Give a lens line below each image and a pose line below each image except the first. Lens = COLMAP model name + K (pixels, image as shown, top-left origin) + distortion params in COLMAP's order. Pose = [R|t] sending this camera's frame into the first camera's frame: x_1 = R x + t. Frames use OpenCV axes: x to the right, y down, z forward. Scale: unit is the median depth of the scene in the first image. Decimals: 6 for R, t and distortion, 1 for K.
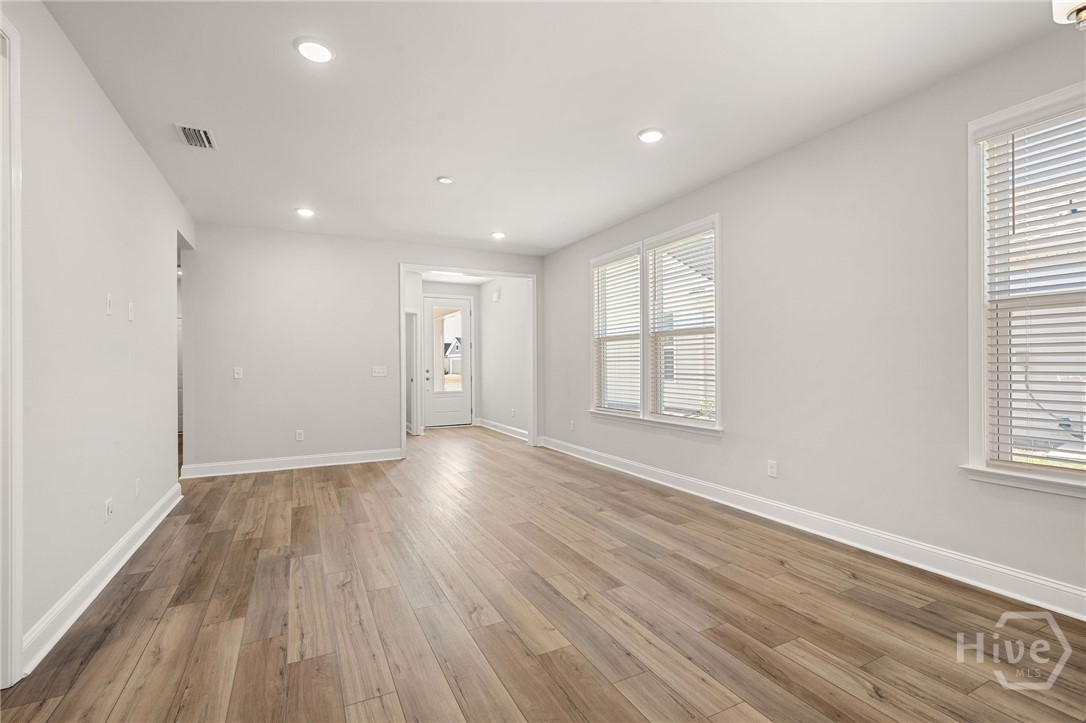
lens RADIAL K [[498.5, 0, 553.4], [0, 498.5, 364.5], [0, 0, 1]] dist [-0.001044, -0.001294]
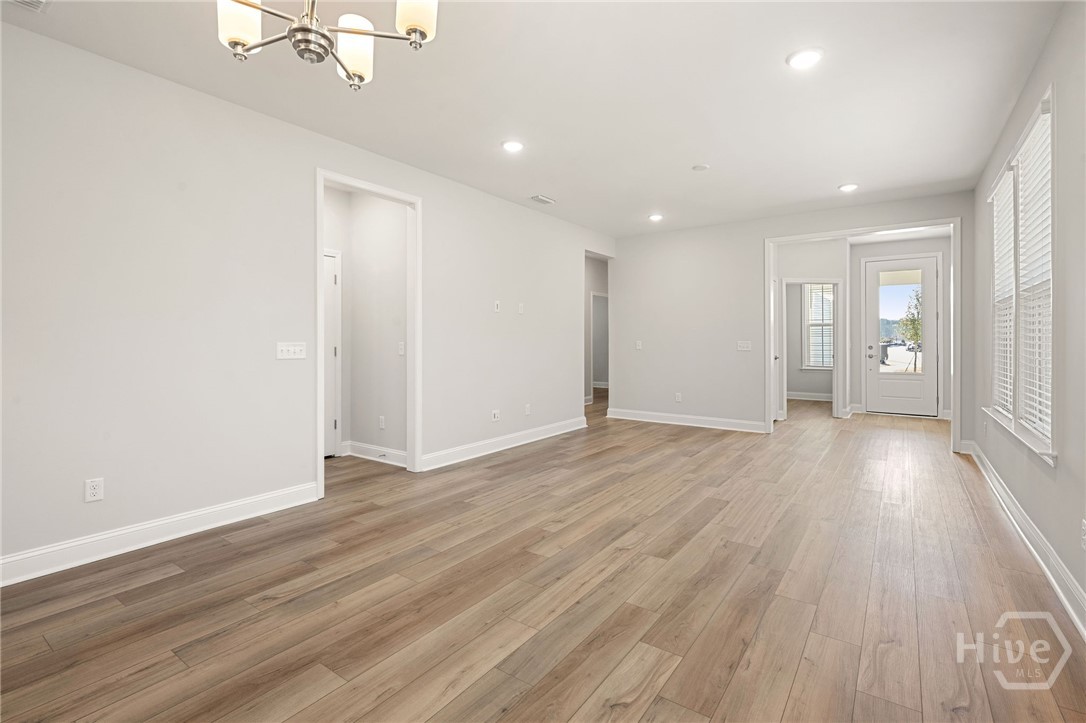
lens RADIAL K [[498.5, 0, 529.5], [0, 498.5, 340.1], [0, 0, 1]] dist [-0.001044, -0.001294]
pose [[0.447172, 0.010197, -0.894390, 1.029085], [-0.006764, 0.999945, 0.008019, -0.009759], [0.894422, 0.002464, 0.447217, 0.332907]]
